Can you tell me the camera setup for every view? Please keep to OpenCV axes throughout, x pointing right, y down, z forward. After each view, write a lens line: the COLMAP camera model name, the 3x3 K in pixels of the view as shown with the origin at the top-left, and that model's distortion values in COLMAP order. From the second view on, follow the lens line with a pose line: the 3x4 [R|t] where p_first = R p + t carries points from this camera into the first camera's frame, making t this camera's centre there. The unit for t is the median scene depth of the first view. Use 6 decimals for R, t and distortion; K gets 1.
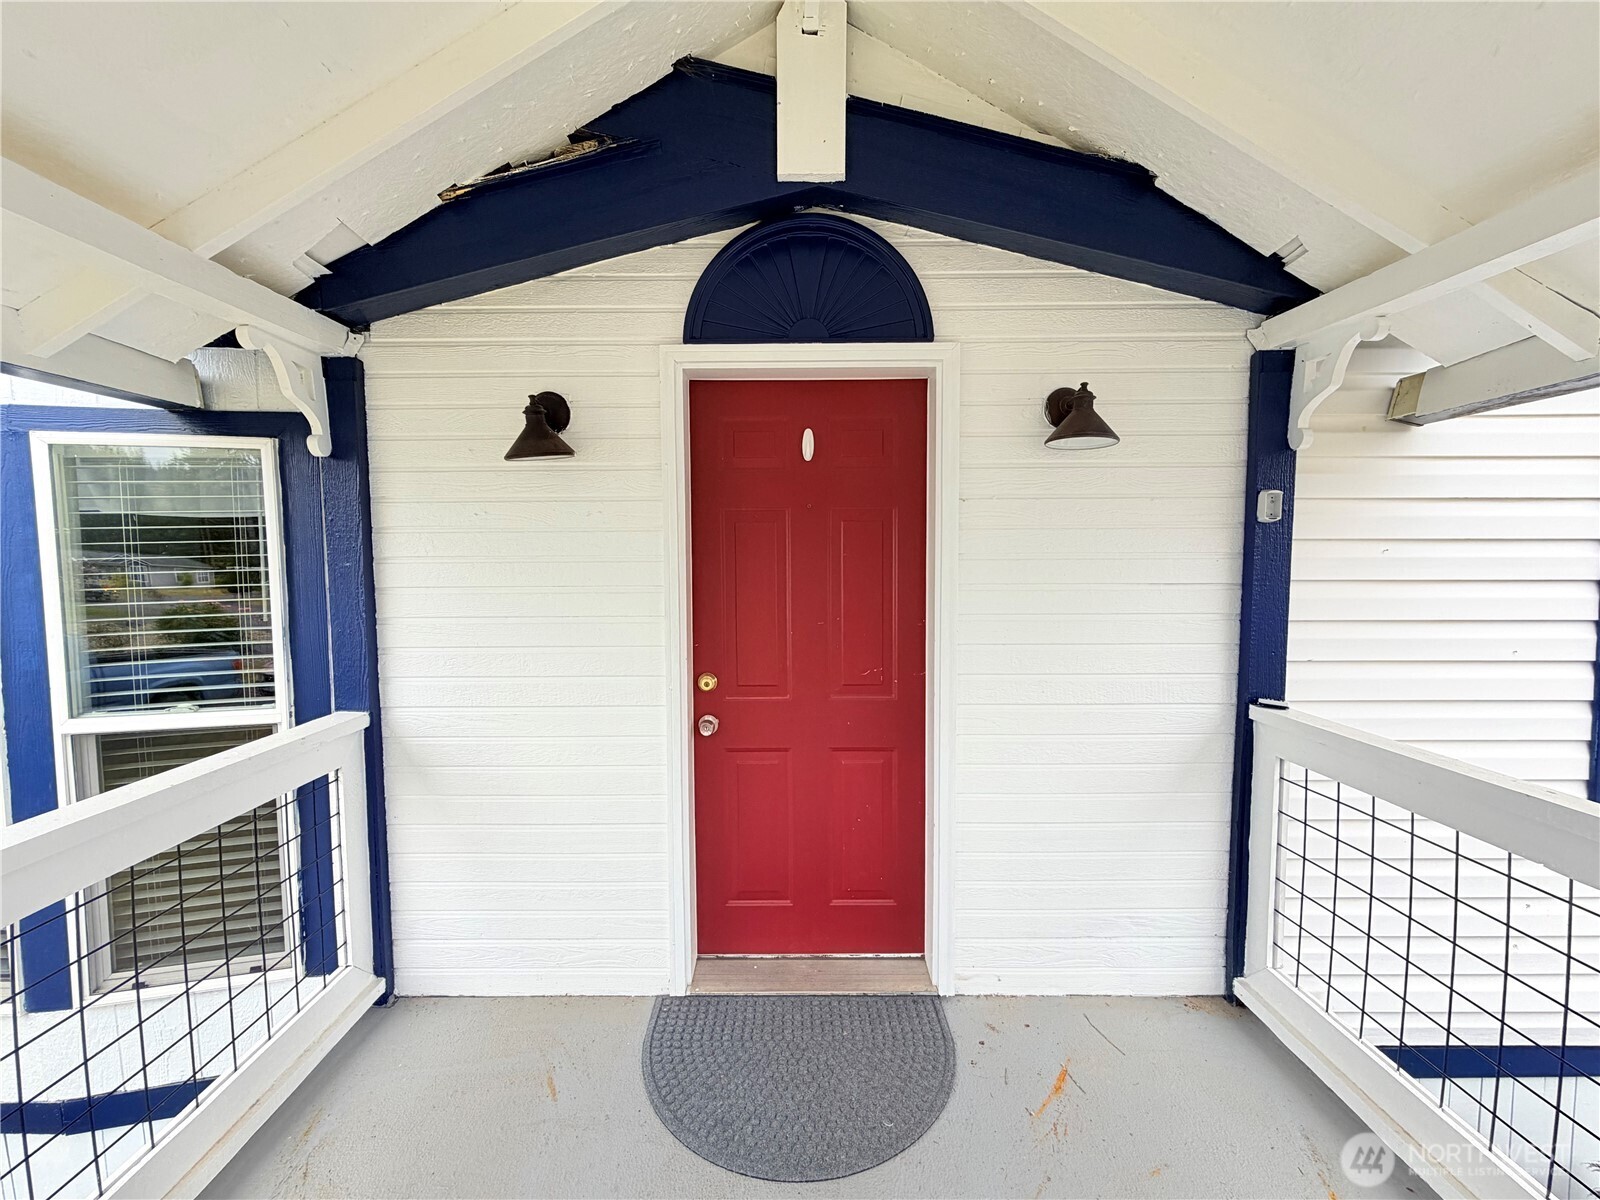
lens RADIAL K [[635.4, 0, 792.8], [0, 635.4, 599.3], [0, 0, 1]] dist [-0.000469, 0.000198]
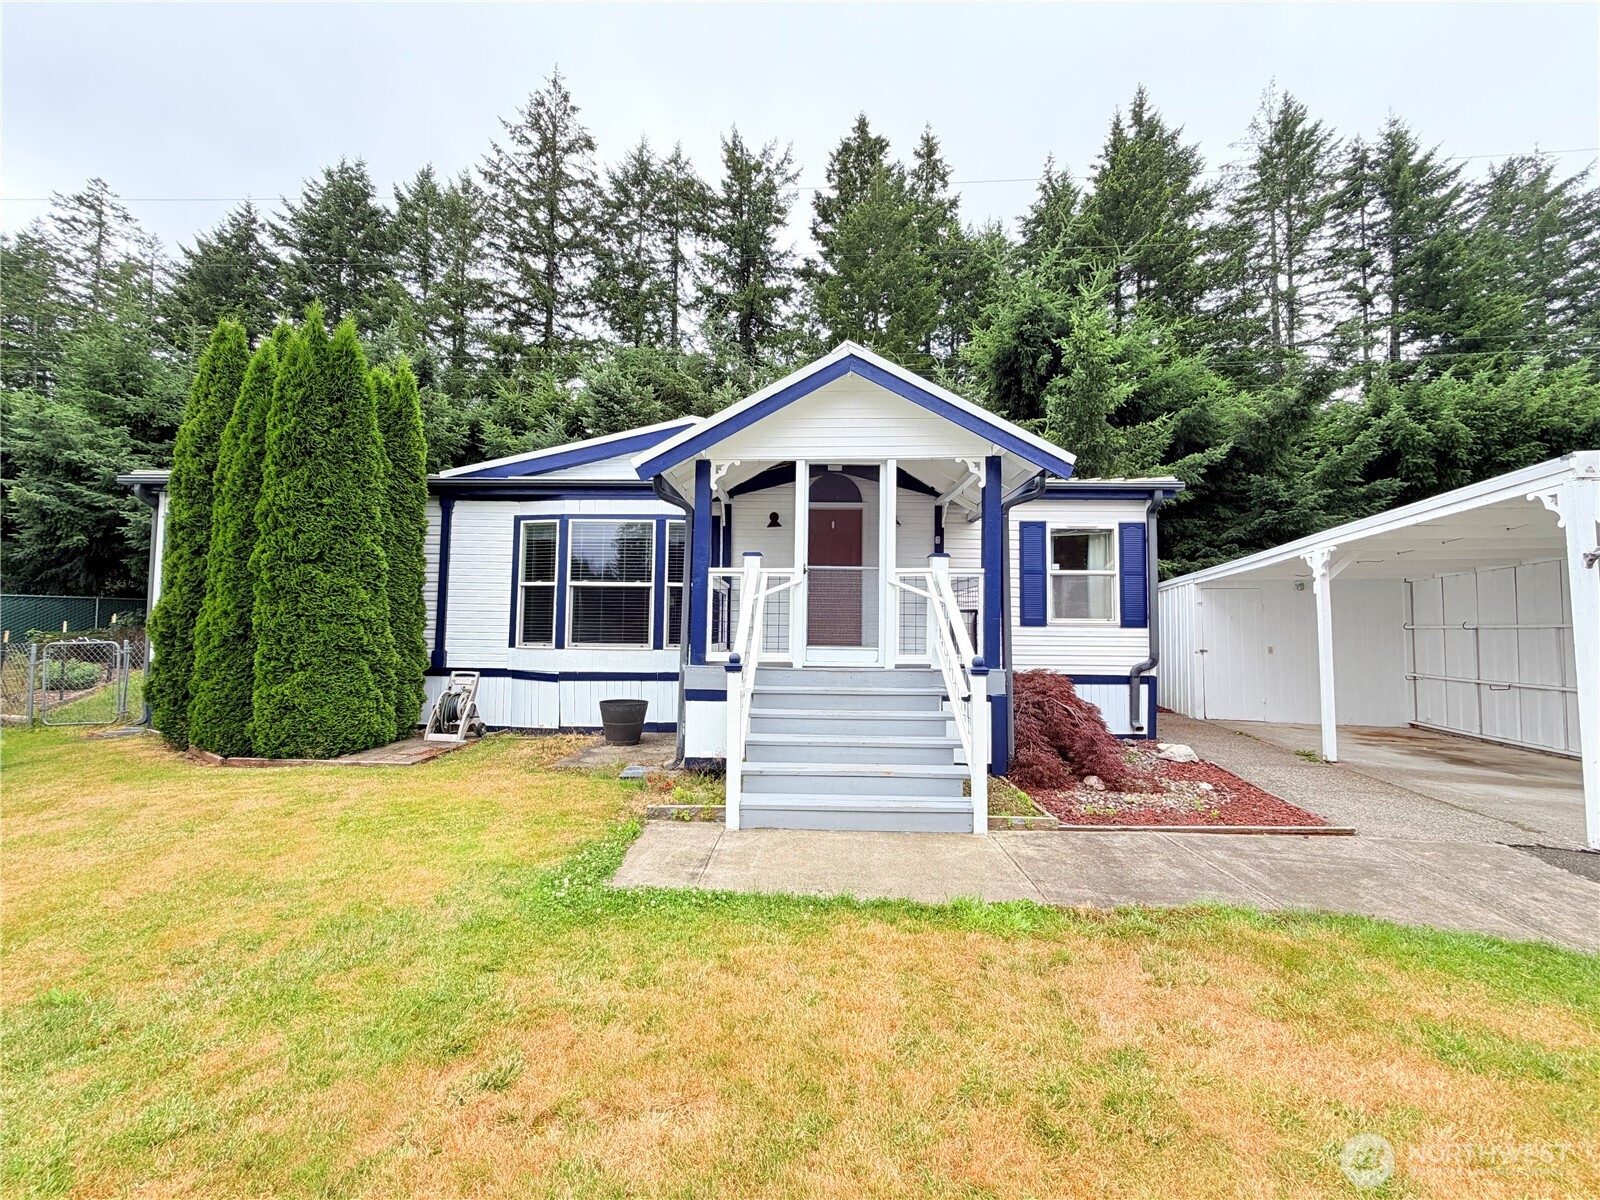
lens RADIAL K [[635.4, 0, 792.8], [0, 635.4, 599.3], [0, 0, 1]] dist [-0.000469, 0.000198]
pose [[0.999586, 0.016850, -0.023314, -0.142386], [-0.019497, 0.992775, -0.118400, 0.786646], [0.021151, 0.118806, 0.992692, -3.276426]]
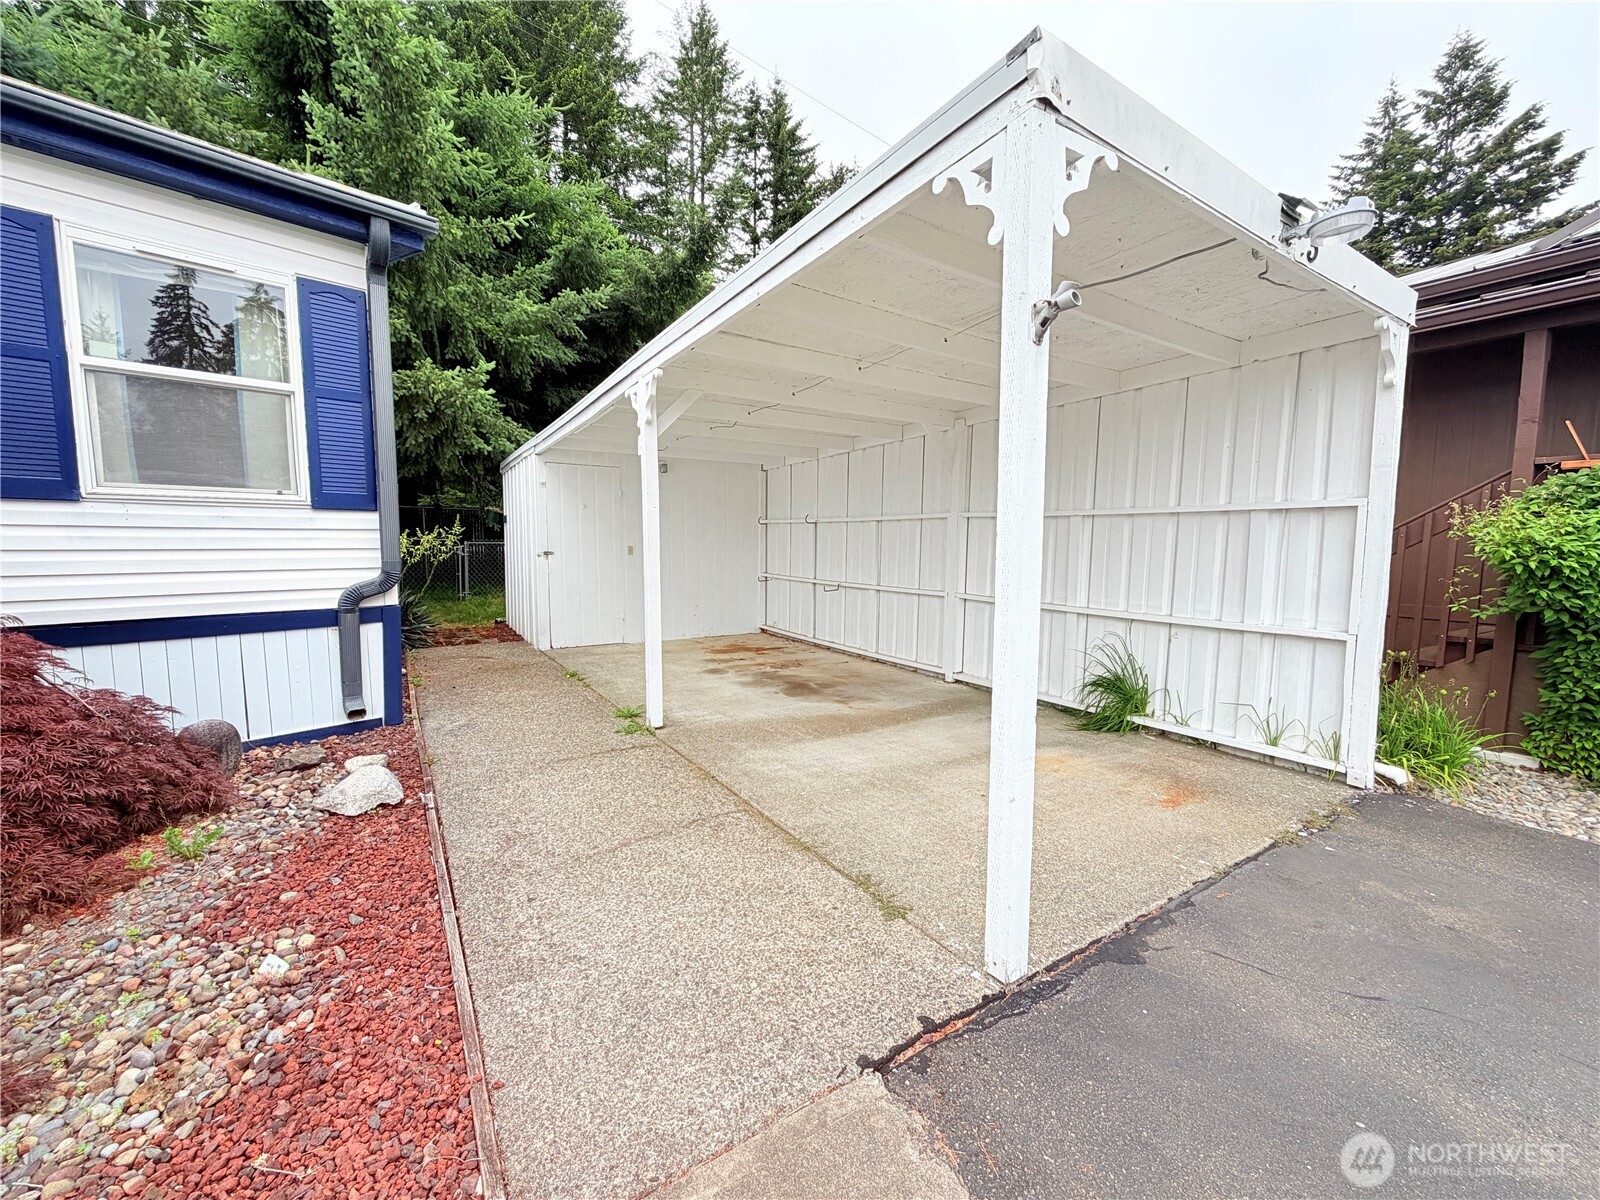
lens RADIAL K [[635.4, 0, 792.8], [0, 635.4, 599.3], [0, 0, 1]] dist [-0.000469, 0.000198]
pose [[0.713979, -0.053274, 0.698137, 1.639591], [0.033423, 0.998558, 0.042018, 0.677622], [-0.699369, -0.006667, 0.714730, -1.477703]]
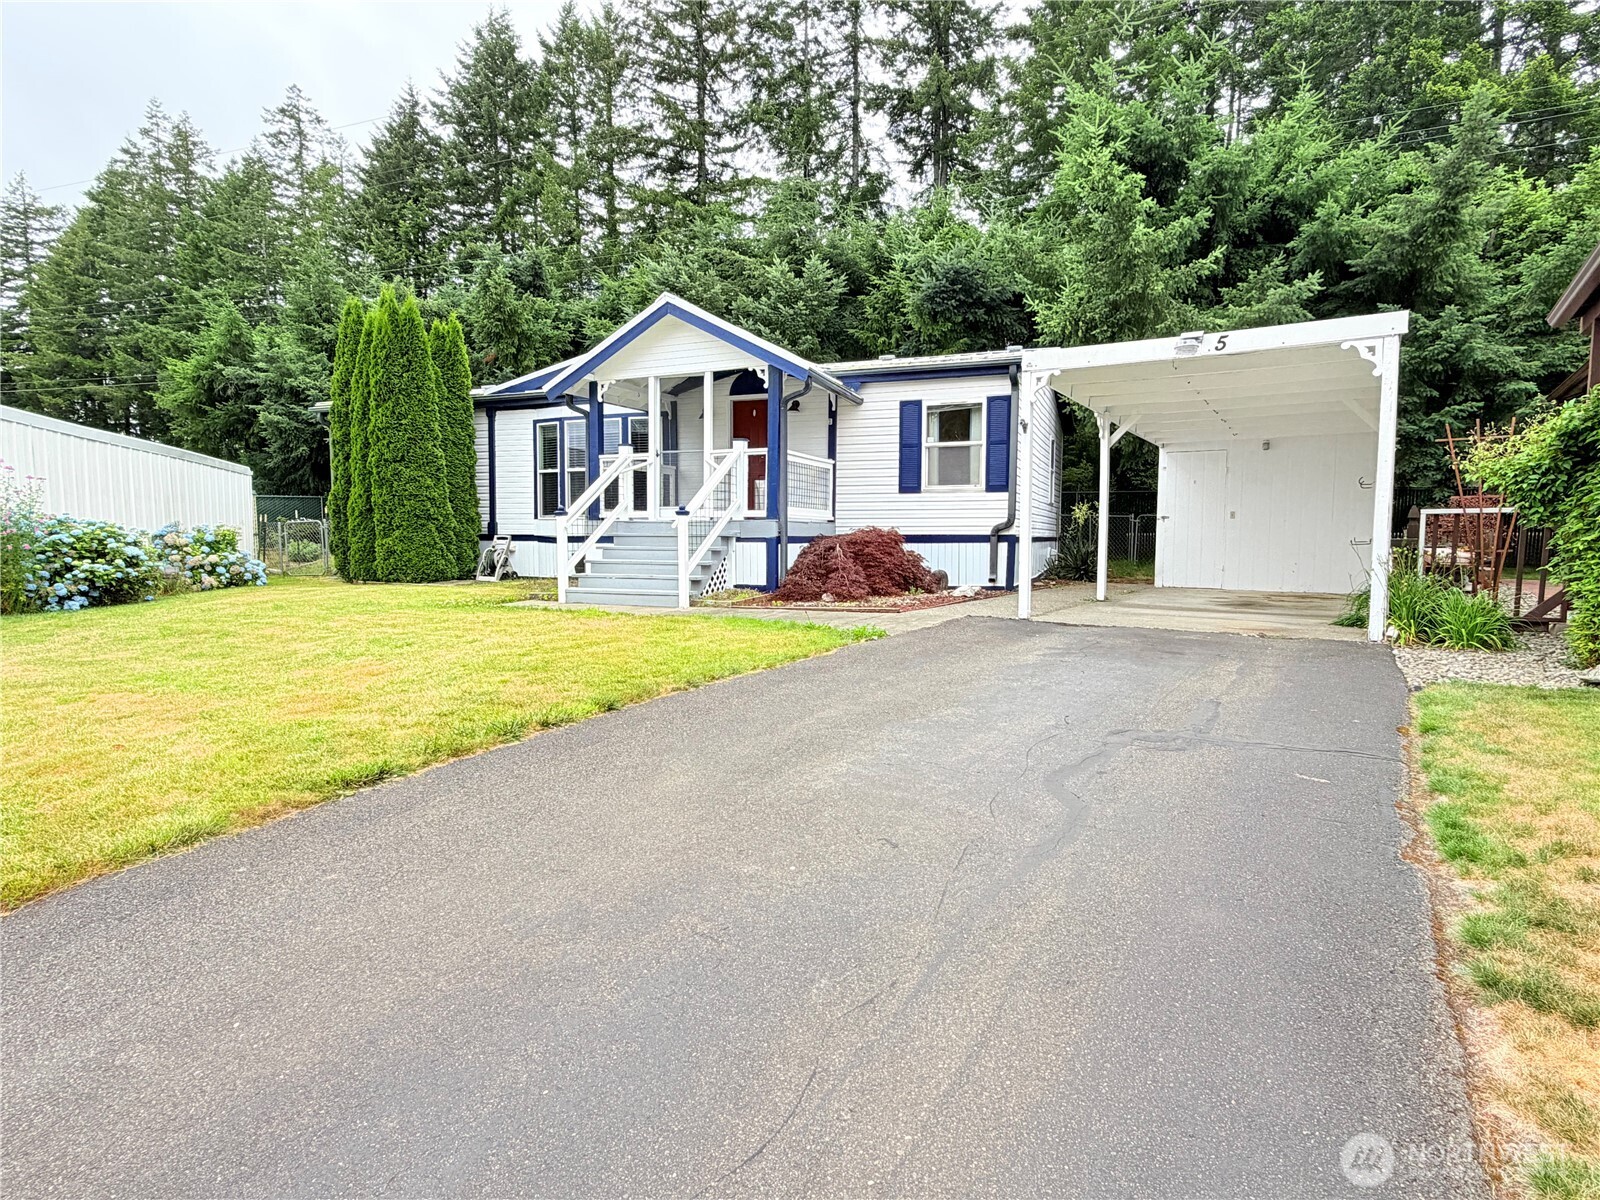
lens RADIAL K [[871.5, 0, 792.8], [0, 871.5, 603.5], [0, 0, 1]] dist [-0.002158, 0.000872]
pose [[0.929196, 0.037347, -0.367696, 3.081607], [-0.032530, 0.999285, 0.019293, 1.188604], [0.368153, -0.005966, 0.929746, -5.633194]]
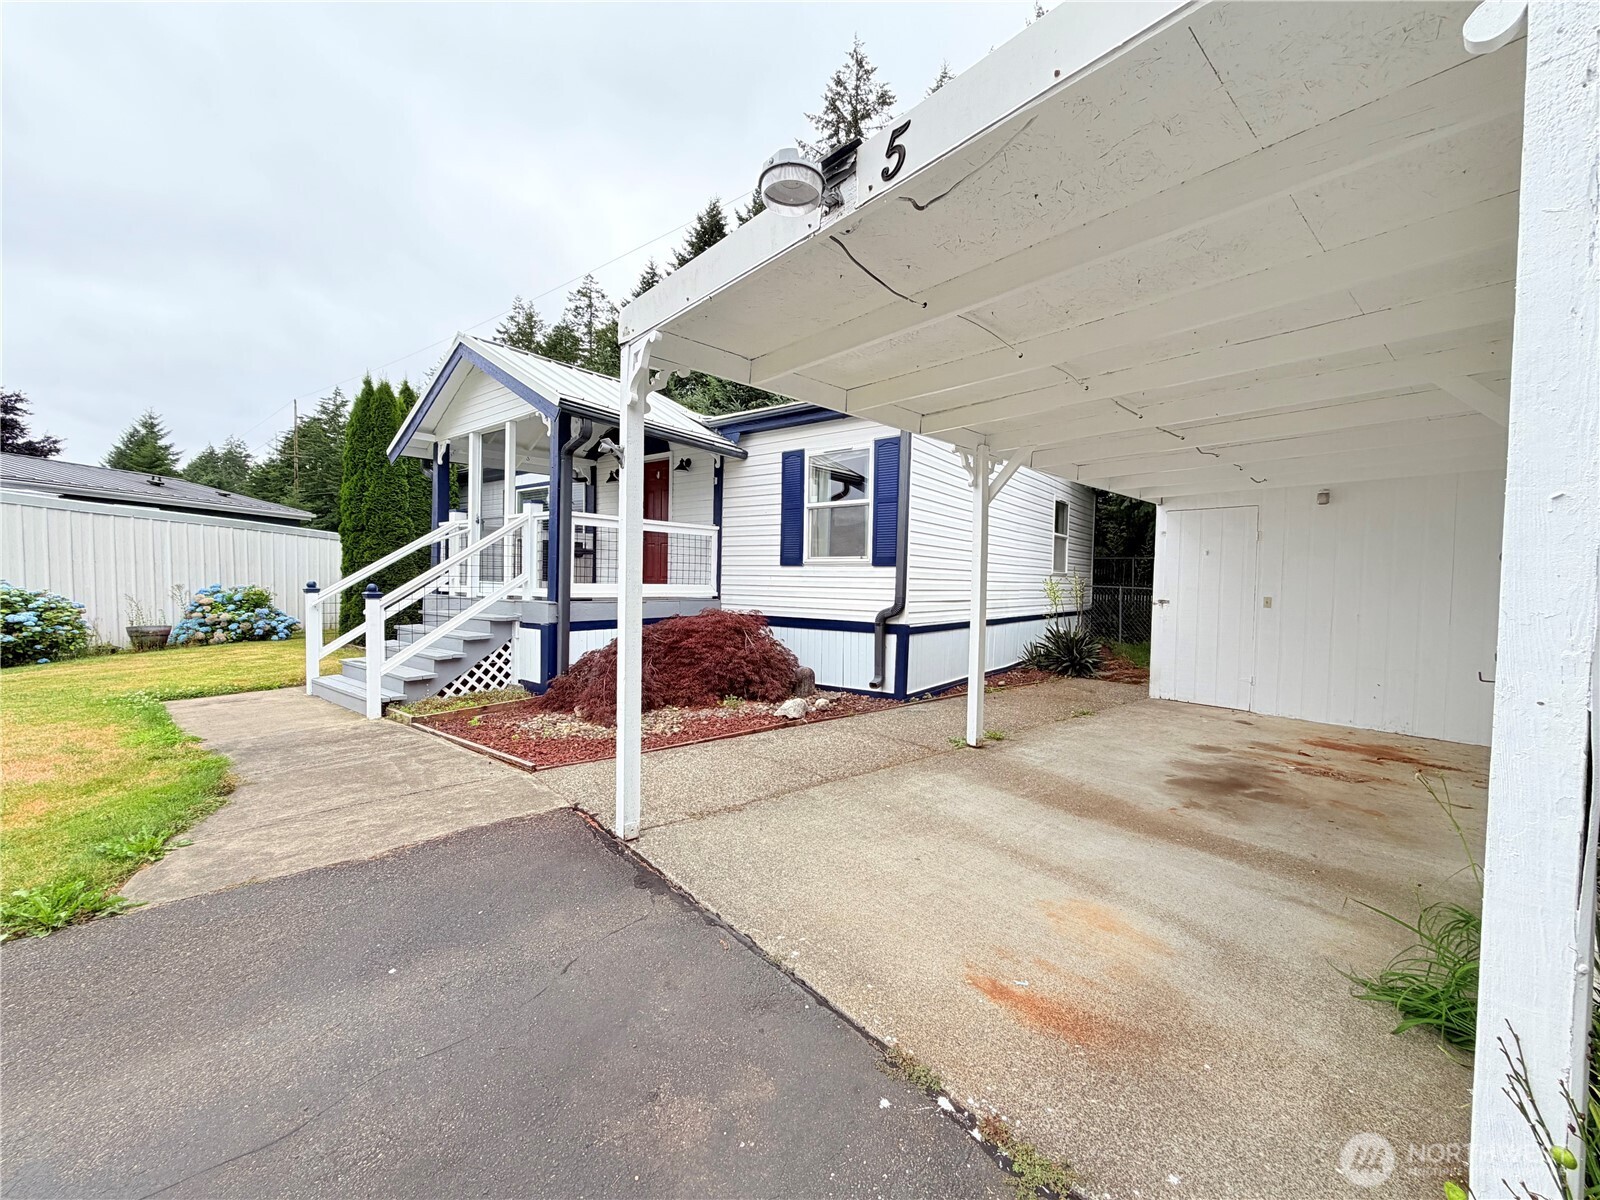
lens RADIAL K [[635.4, 0, 792.8], [0, 635.4, 599.3], [0, 0, 1]] dist [-0.000469, 0.000198]
pose [[0.786226, 0.039743, -0.616660, 3.864624], [-0.063742, 0.997822, -0.016960, 0.703324], [0.614643, 0.052642, 0.787047, -2.067707]]
